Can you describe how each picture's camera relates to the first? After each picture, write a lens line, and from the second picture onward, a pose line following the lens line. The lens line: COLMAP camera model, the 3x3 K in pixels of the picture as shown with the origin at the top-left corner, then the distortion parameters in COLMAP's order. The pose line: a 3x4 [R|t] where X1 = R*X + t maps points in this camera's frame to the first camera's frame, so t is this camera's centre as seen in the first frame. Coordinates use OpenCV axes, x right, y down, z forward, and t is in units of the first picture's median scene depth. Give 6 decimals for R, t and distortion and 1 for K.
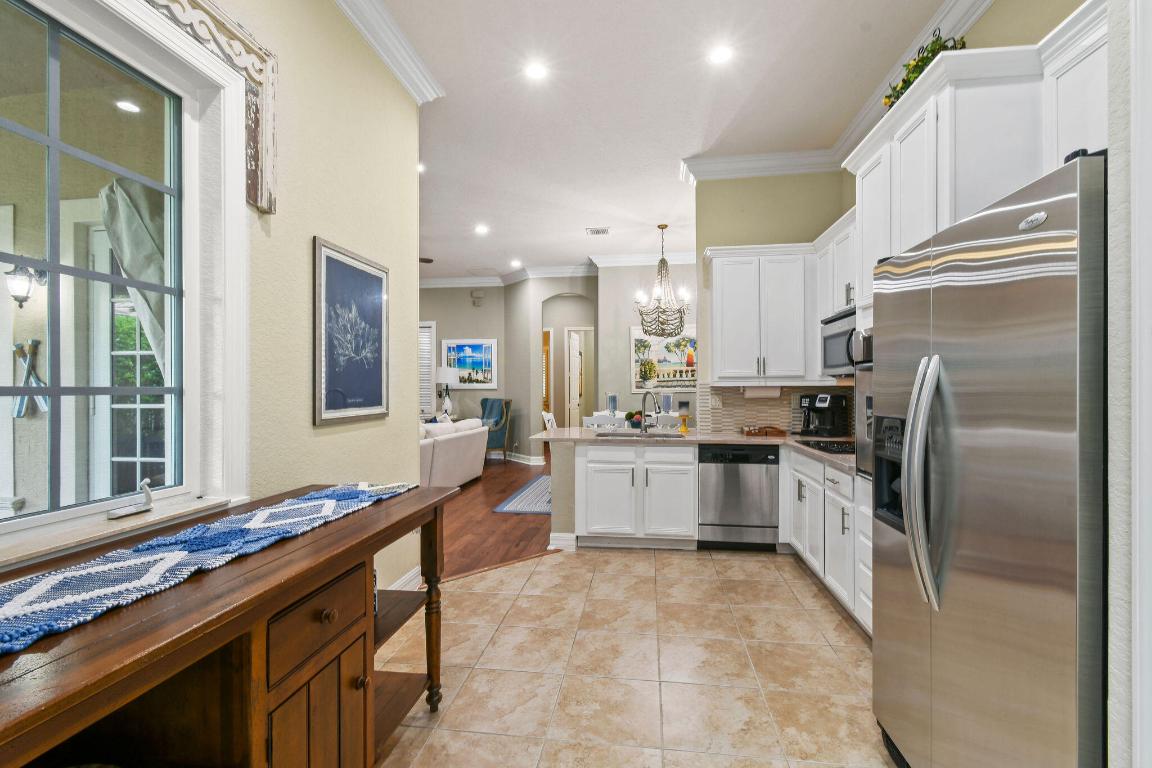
lens RADIAL K [[519.7, 0, 574.2], [0, 519.7, 387.5], [0, 0, 1]] dist [0.001159, -0.001602]
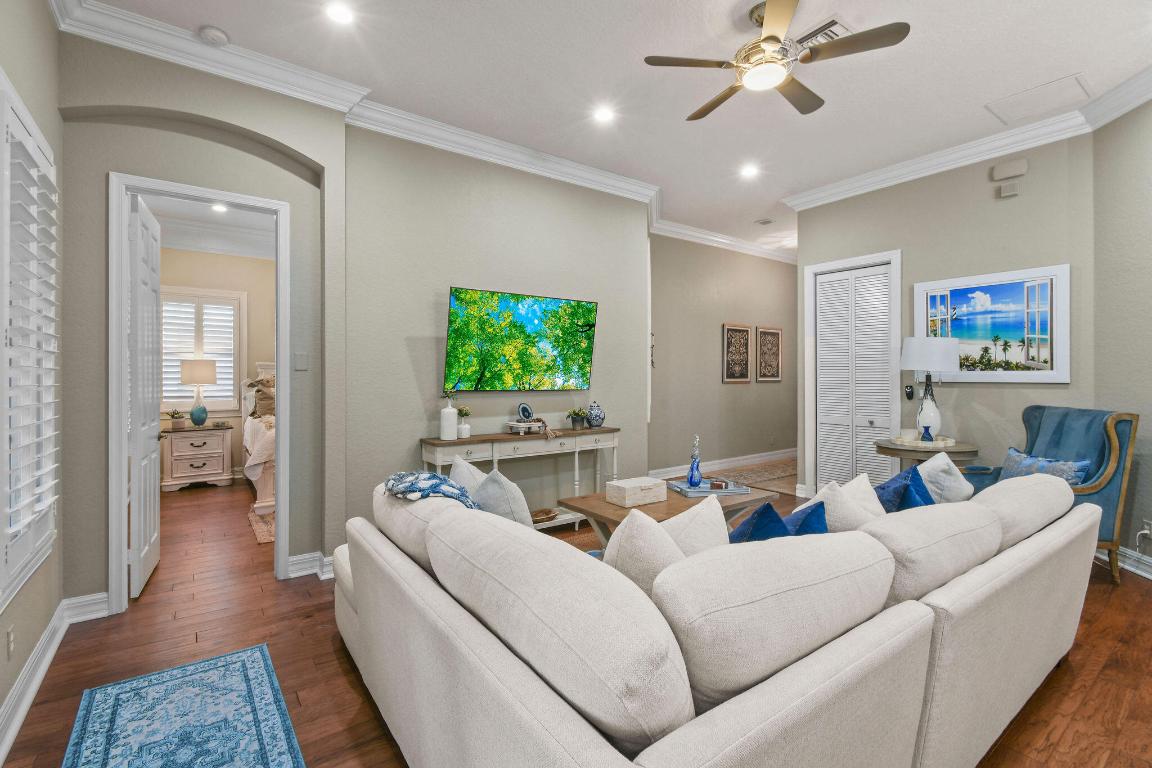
lens RADIAL K [[519.7, 0, 573.1], [0, 519.7, 374.0], [0, 0, 1]] dist [0.001159, -0.001602]
pose [[0.696222, -0.001155, -0.717826, -0.154295], [0.000757, 0.999999, -0.000874, -0.006061], [0.717827, 0.000065, 0.696222, 0.517292]]
